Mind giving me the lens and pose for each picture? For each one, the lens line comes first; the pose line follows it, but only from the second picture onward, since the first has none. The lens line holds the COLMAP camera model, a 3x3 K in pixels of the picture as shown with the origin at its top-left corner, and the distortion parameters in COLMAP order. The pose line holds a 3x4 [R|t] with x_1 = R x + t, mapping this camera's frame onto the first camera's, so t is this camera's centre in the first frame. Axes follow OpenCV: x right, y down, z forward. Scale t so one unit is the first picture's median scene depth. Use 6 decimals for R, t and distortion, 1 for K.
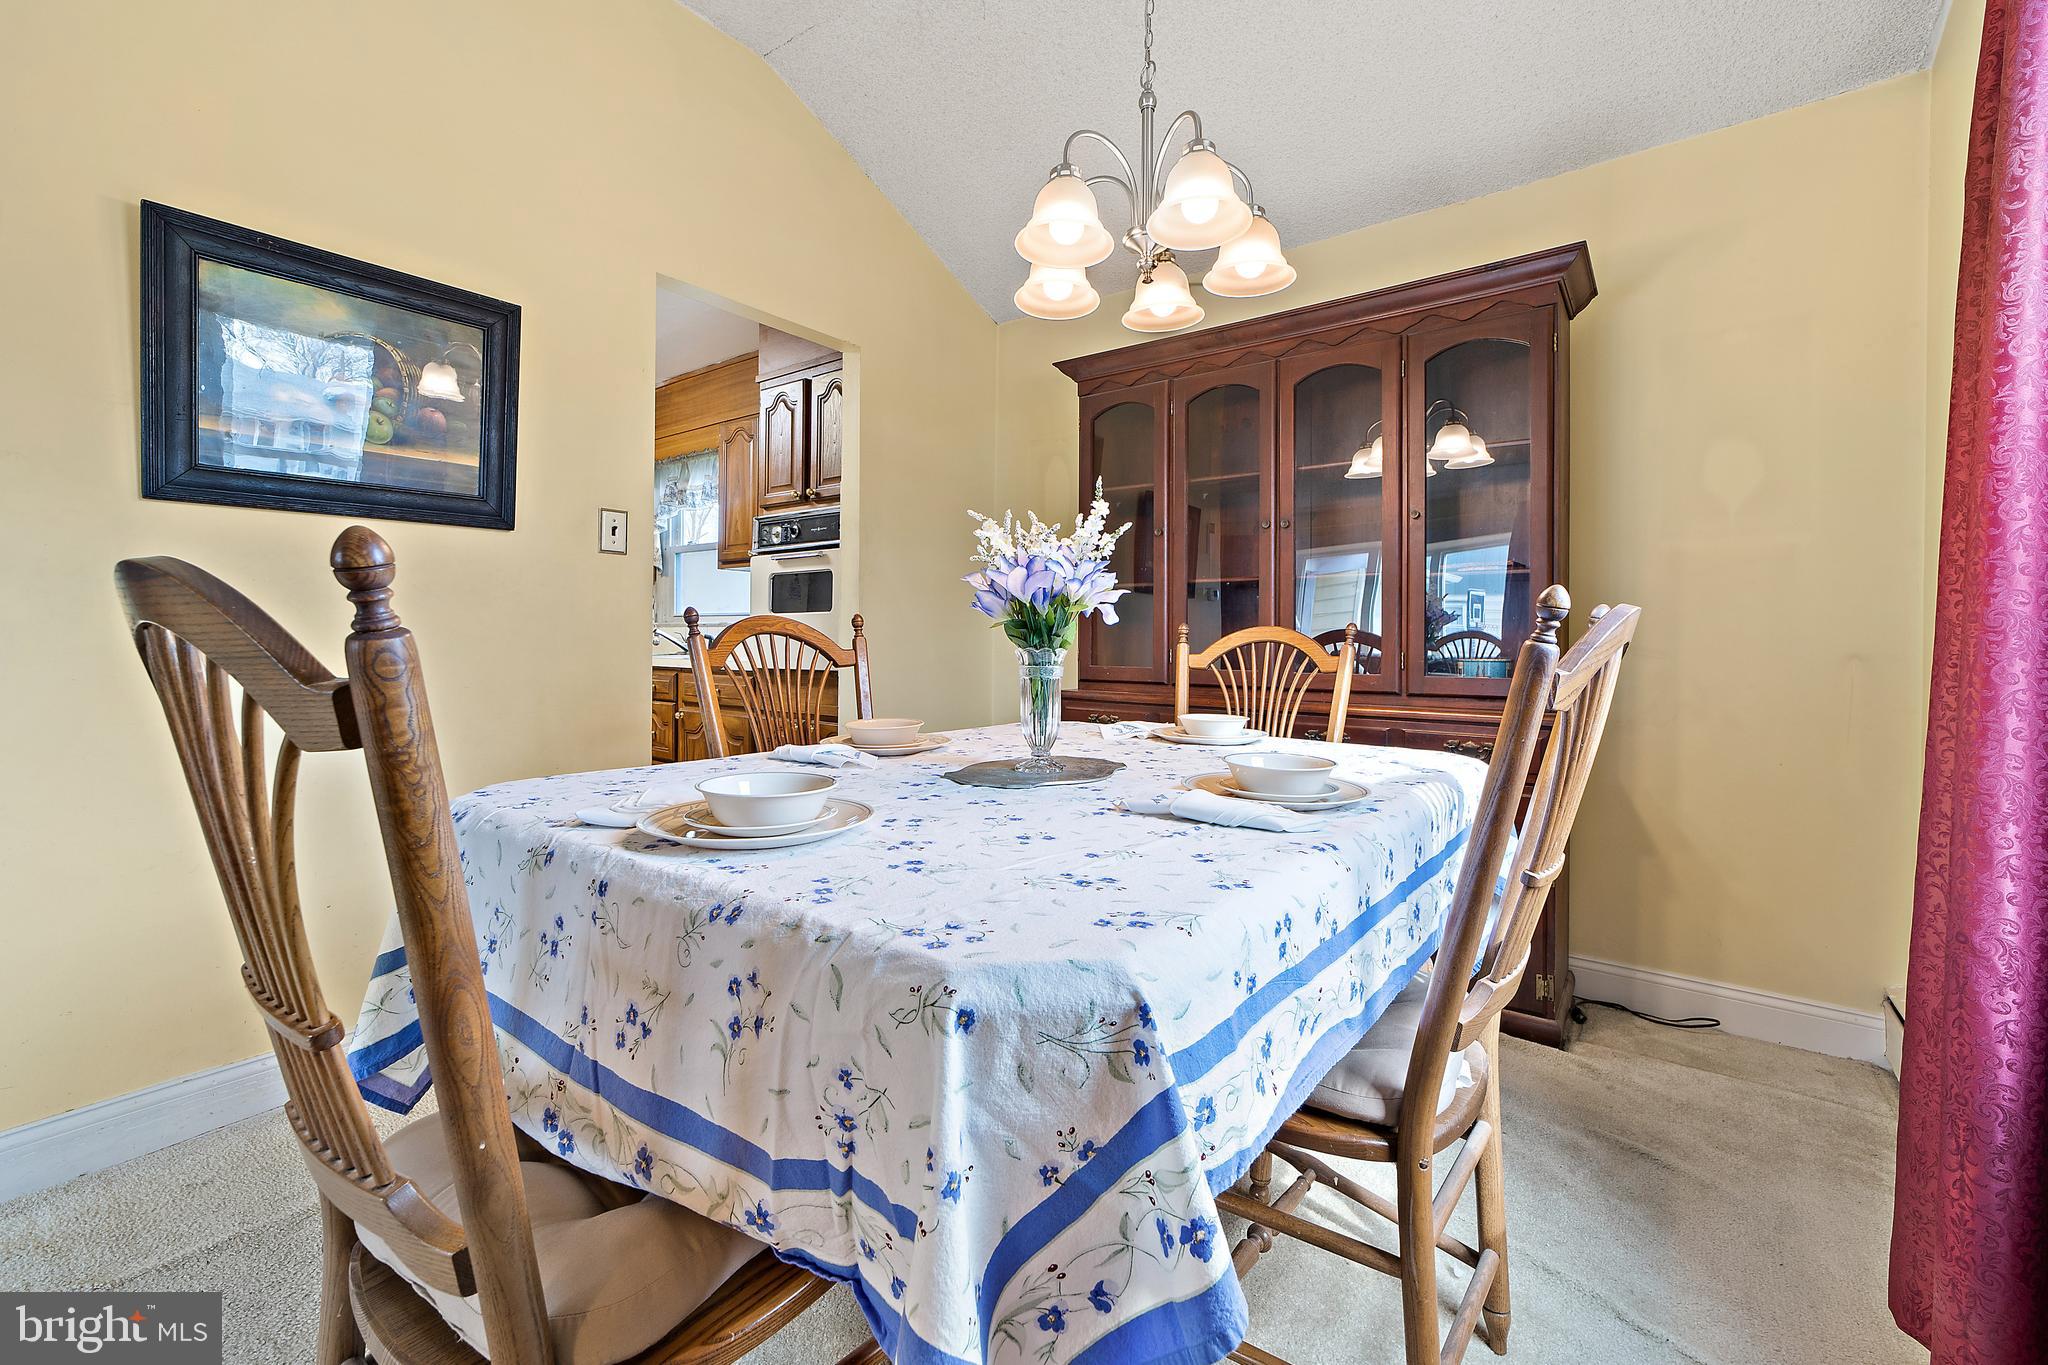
lens RADIAL K [[834.7, 0, 1024.0], [0, 834.7, 682.5], [0, 0, 1]] dist [-0.020061, 0.009551]
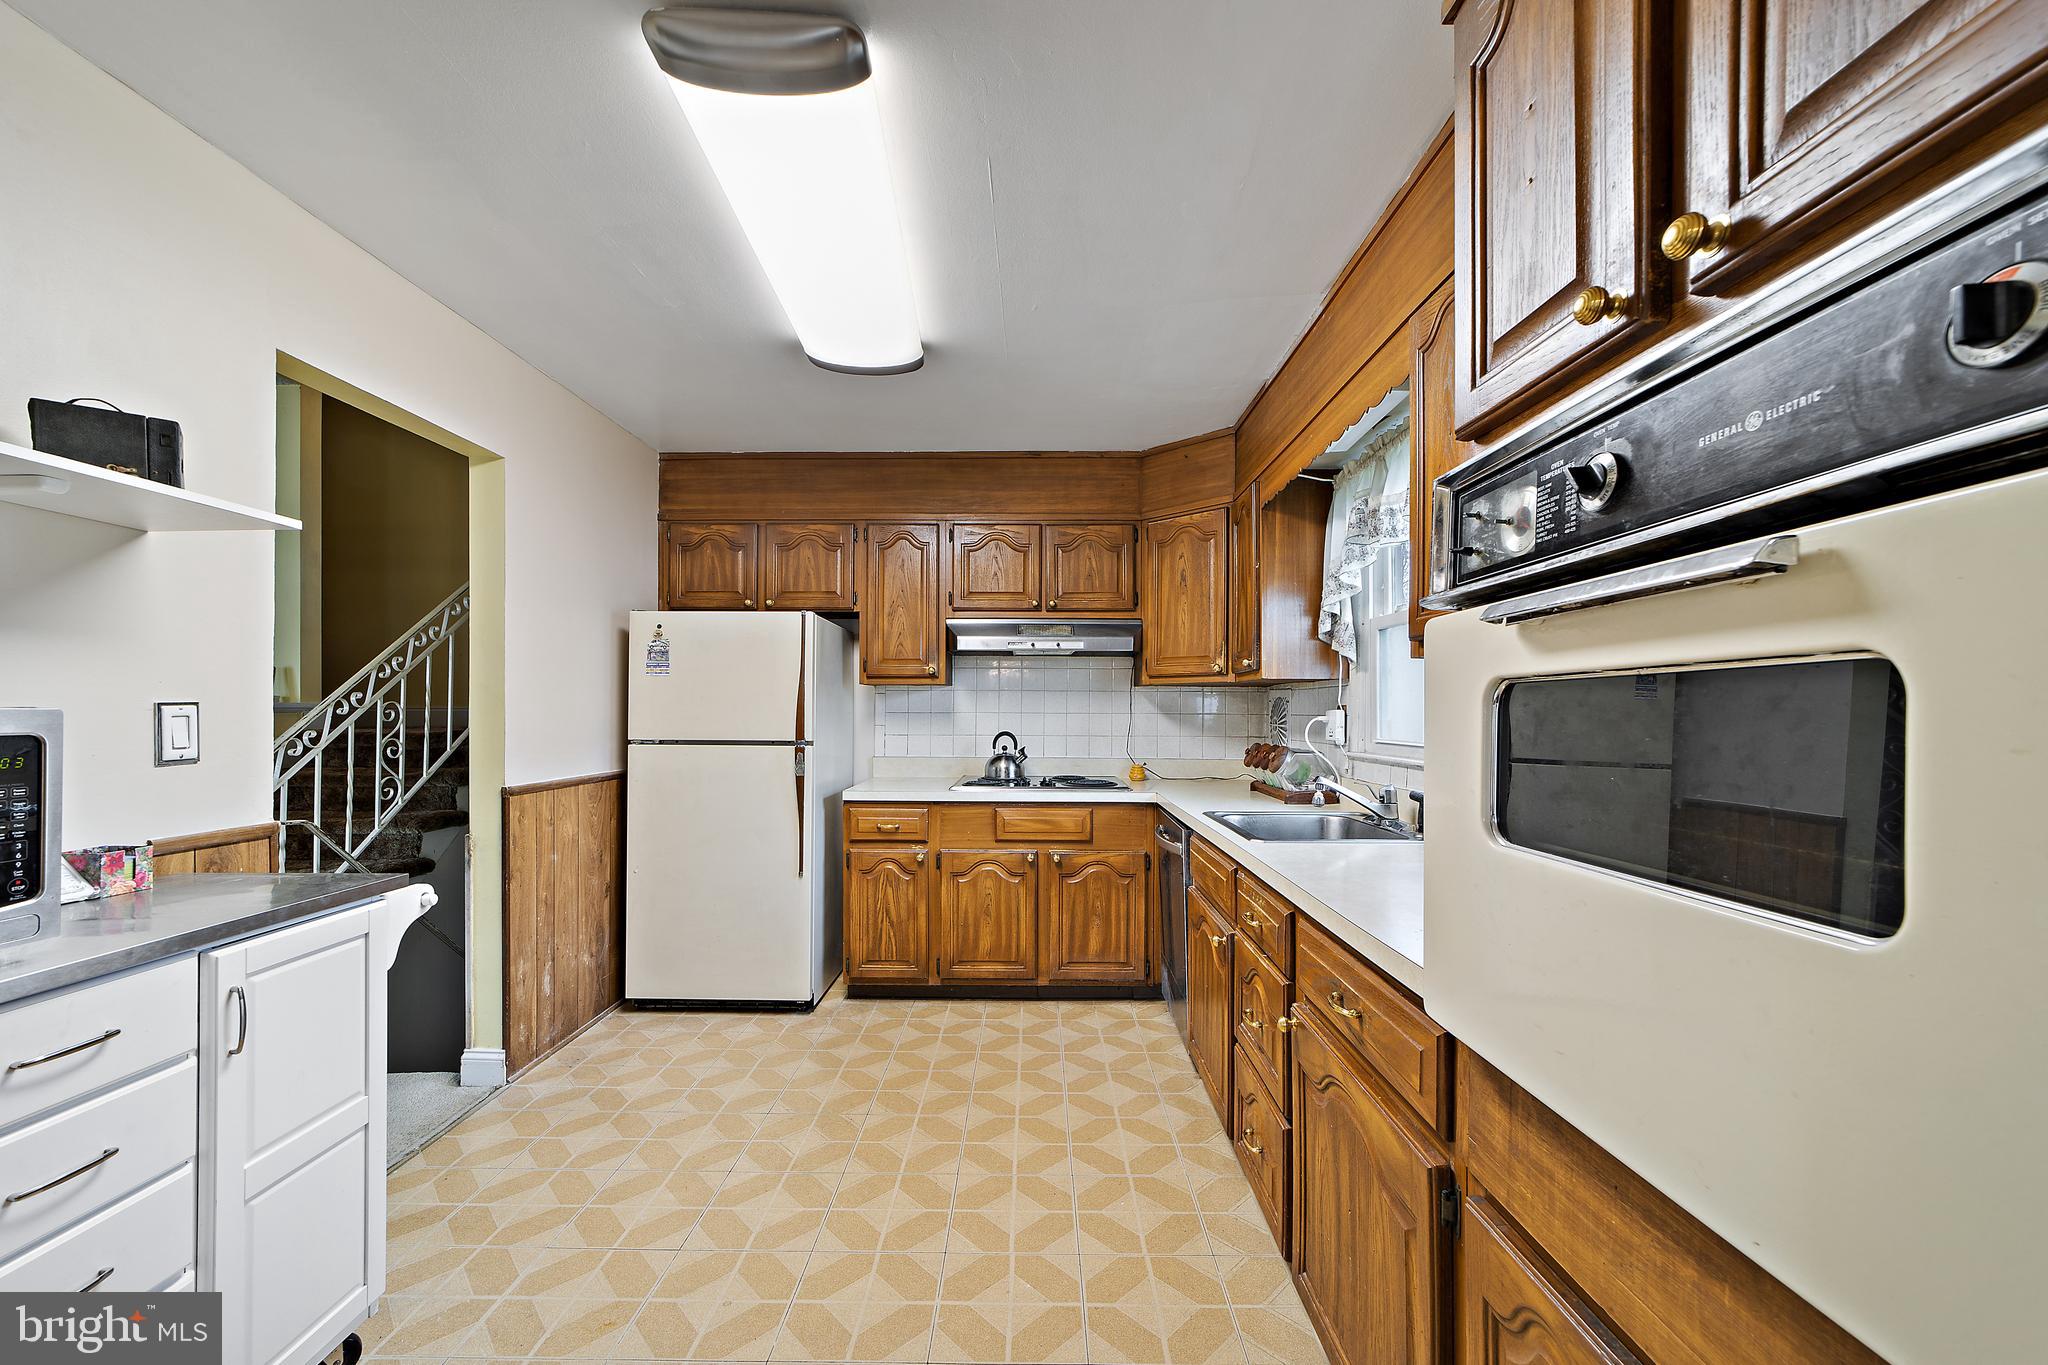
lens RADIAL K [[789.8, 0, 1028.5], [0, 789.8, 708.1], [0, 0, 1]] dist [-0.019261, -0.000076]
pose [[0.594786, -0.002594, -0.803880, -0.197139], [-0.046956, 0.998175, -0.037964, -0.106441], [0.802512, 0.060327, 0.593579, 0.750228]]
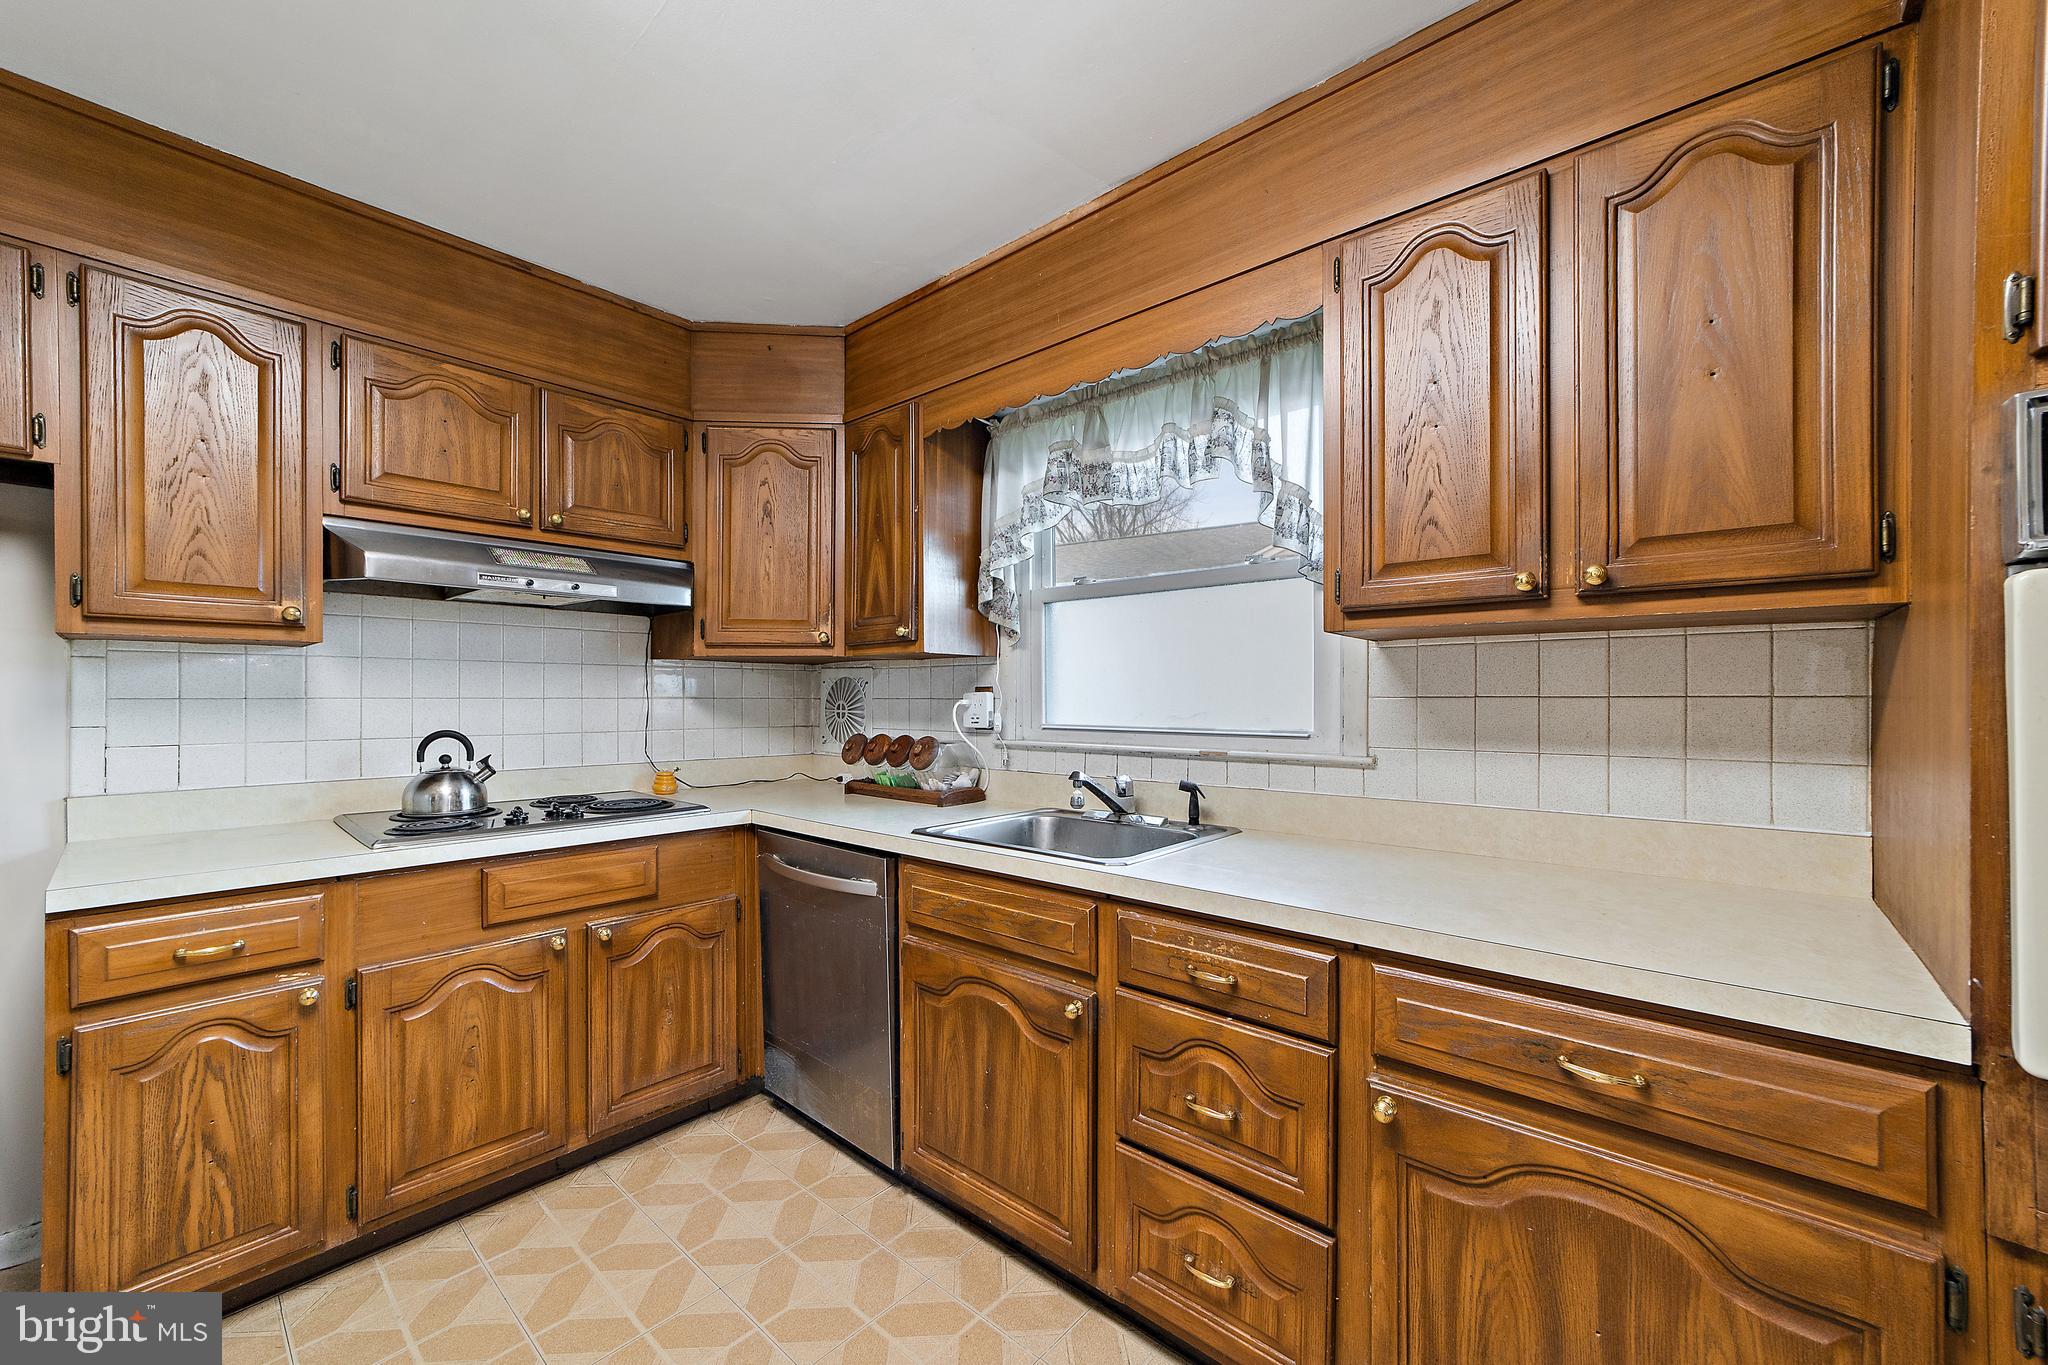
lens RADIAL K [[789.0, 0, 1021.3], [0, 789.0, 696.5], [0, 0, 1]] dist [-0.019138, 0.008128]
pose [[0.997053, -0.002524, -0.076669, -0.584013], [-0.001687, 0.998496, -0.054807, -0.107701], [0.076692, 0.054775, 0.995549, 0.789515]]
